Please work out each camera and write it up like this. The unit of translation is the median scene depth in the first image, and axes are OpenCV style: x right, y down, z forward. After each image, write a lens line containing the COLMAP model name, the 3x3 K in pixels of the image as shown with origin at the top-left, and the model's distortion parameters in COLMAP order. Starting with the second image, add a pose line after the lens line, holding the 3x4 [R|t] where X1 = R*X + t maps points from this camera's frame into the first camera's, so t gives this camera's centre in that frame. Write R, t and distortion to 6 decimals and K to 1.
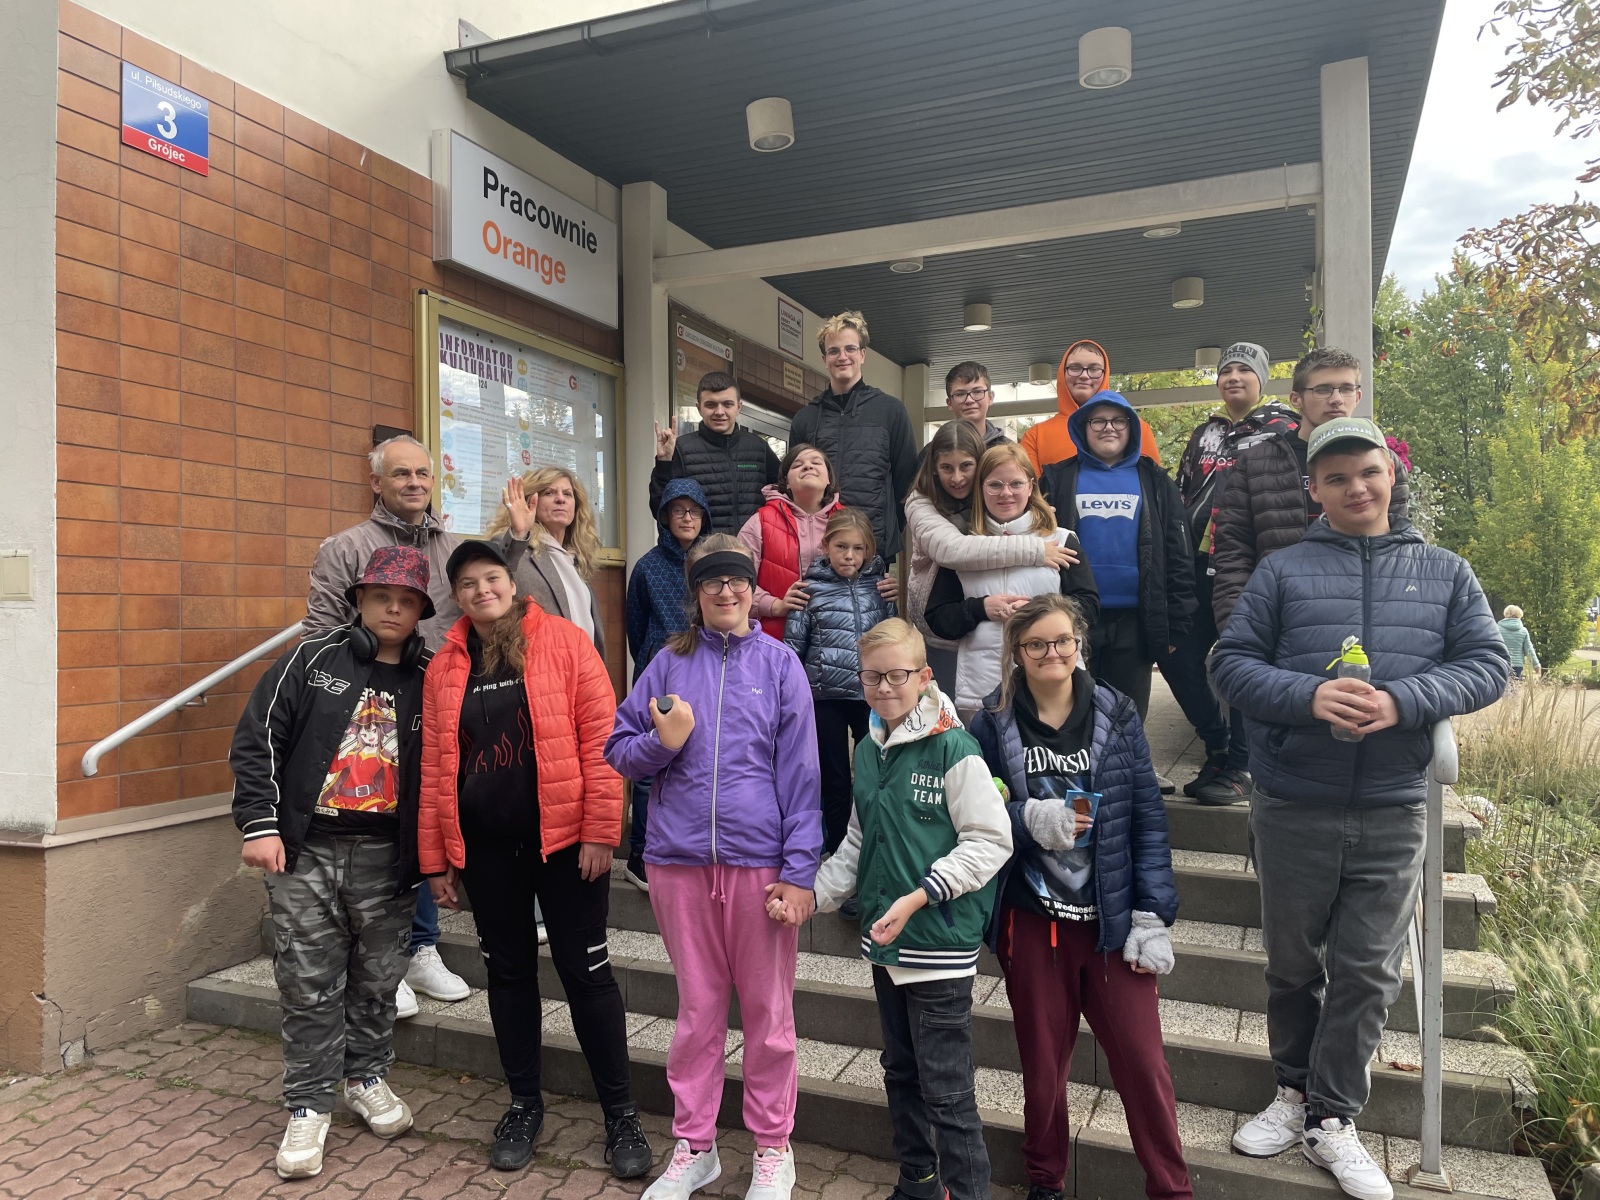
lens RADIAL K [[1215.5, 0, 820.5], [0, 1215.5, 635.6], [0, 0, 1]] dist [0.060038, -0.082606]
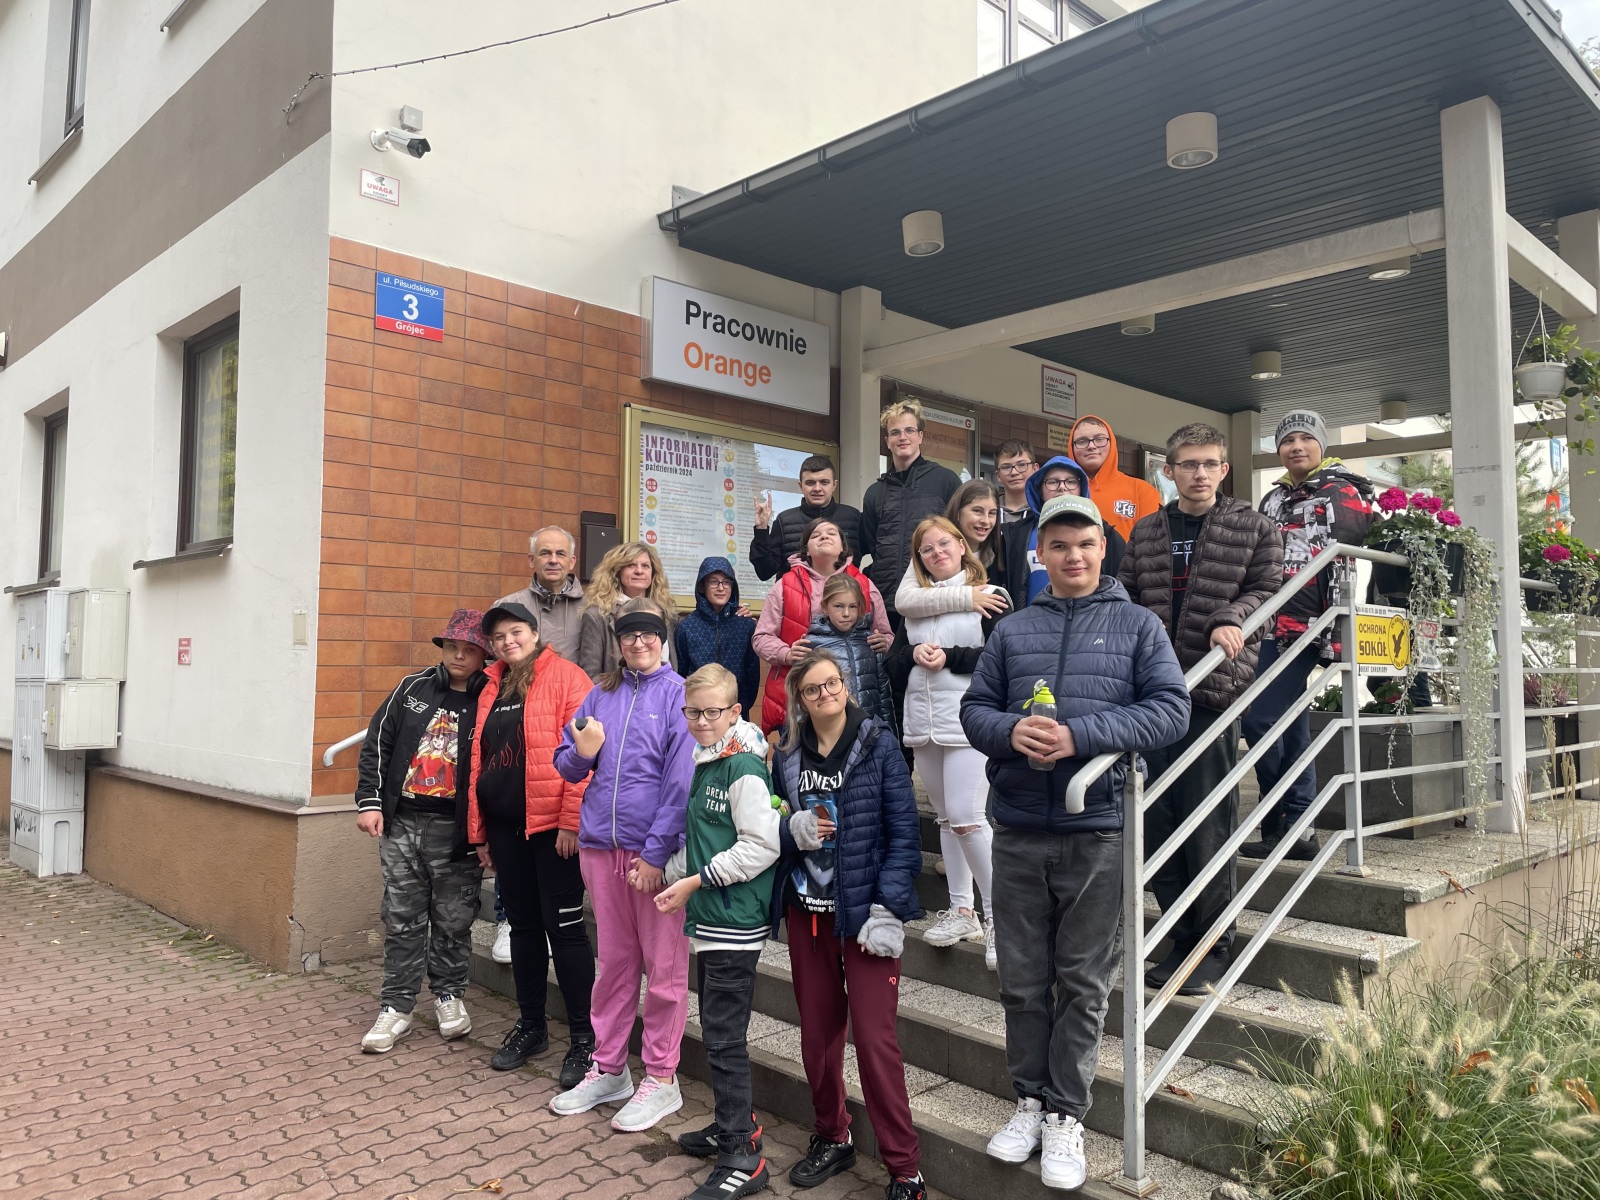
lens RADIAL K [[1215.5, 0, 790.4], [0, 1215.5, 611.3], [0, 0, 1]] dist [0.060038, -0.082606]
pose [[0.918693, -0.002668, -0.394963, 0.471156], [-0.021634, 0.998136, -0.057063, 0.002602], [0.394379, 0.060968, 0.916923, -0.113939]]
